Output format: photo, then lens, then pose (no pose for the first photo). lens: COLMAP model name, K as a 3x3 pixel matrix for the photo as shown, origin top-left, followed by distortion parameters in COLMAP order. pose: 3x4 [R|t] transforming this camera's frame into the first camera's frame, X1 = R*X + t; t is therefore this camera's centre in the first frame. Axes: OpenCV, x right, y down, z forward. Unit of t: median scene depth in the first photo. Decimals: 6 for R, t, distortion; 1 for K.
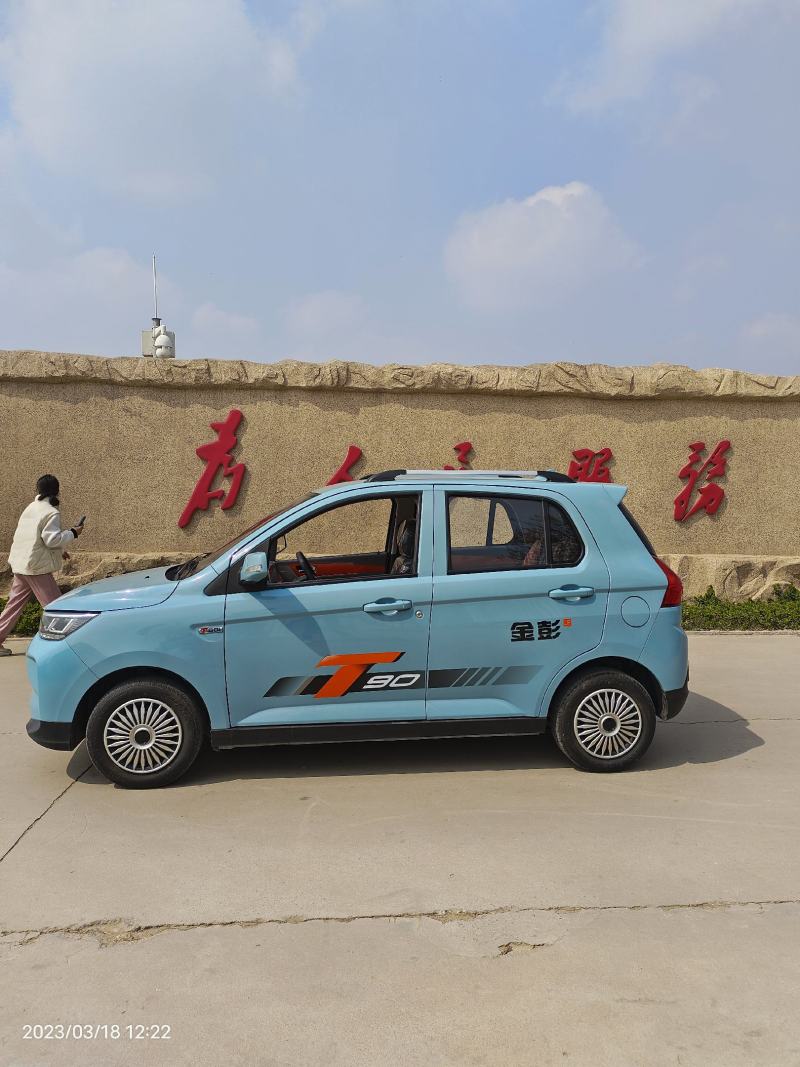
lens RADIAL K [[790.5, 0, 394.0], [0, 790.5, 526.5], [0, 0, 1]] dist [0.043426, -0.021437]
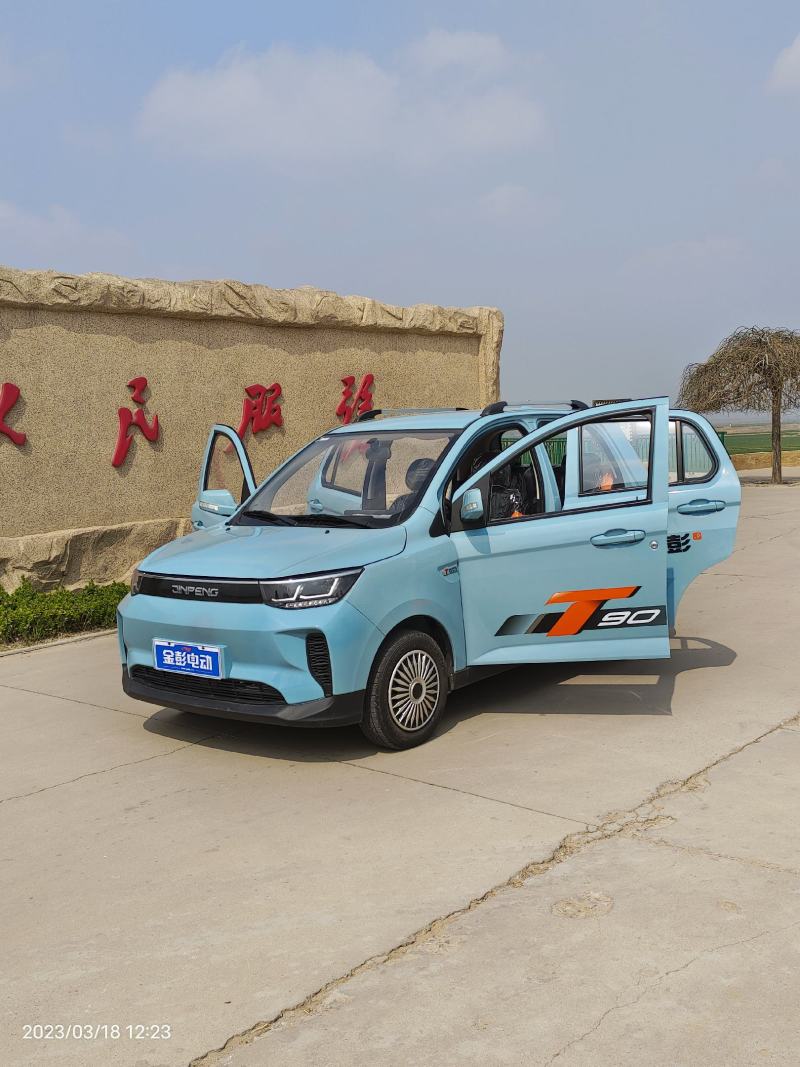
lens RADIAL K [[1120.5, 0, 405.8], [0, 1120.5, 531.6], [0, 0, 1]] dist [0.048212, 0.000000]
pose [[0.713123, -0.104241, 0.693245, -0.525602], [0.083829, 0.994468, 0.063302, -0.003522], [-0.696009, 0.012972, 0.717916, 0.023299]]
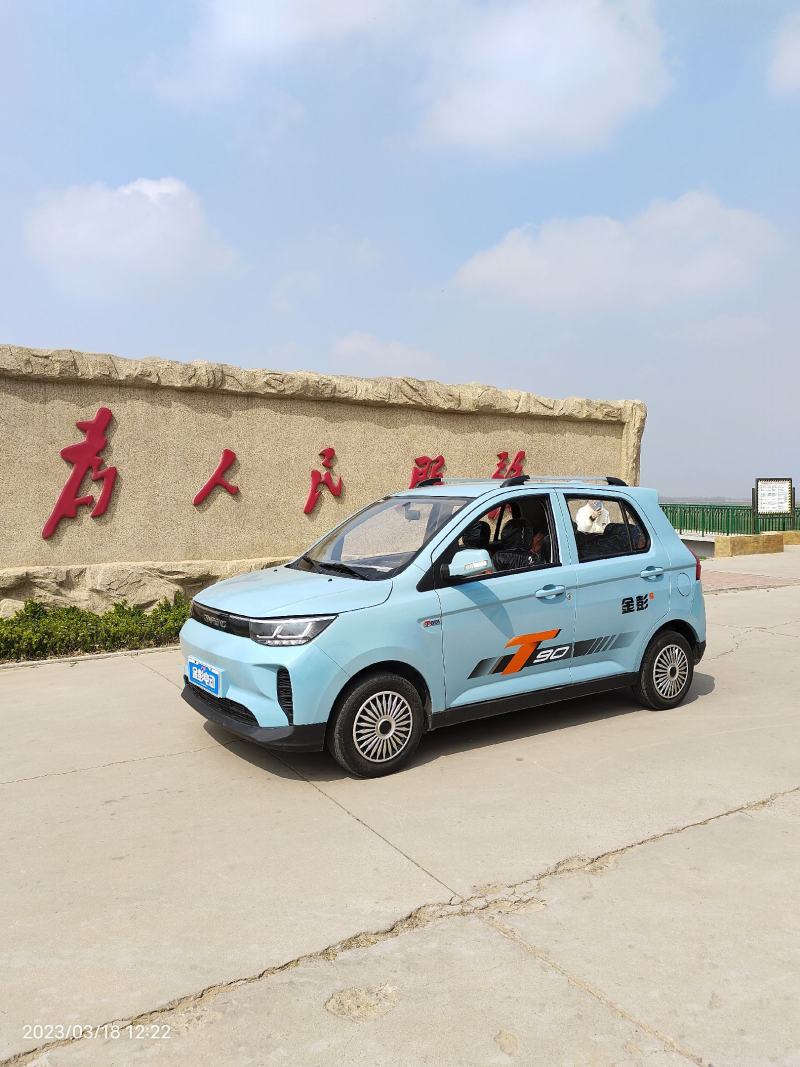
lens RADIAL K [[790.5, 0, 389.7], [0, 790.5, 550.9], [0, 0, 1]] dist [0.043426, -0.021437]
pose [[0.889472, -0.041101, 0.455138, -0.333871], [0.029319, 0.999028, 0.032919, -0.002436], [-0.456049, -0.015937, 0.889812, 0.025604]]
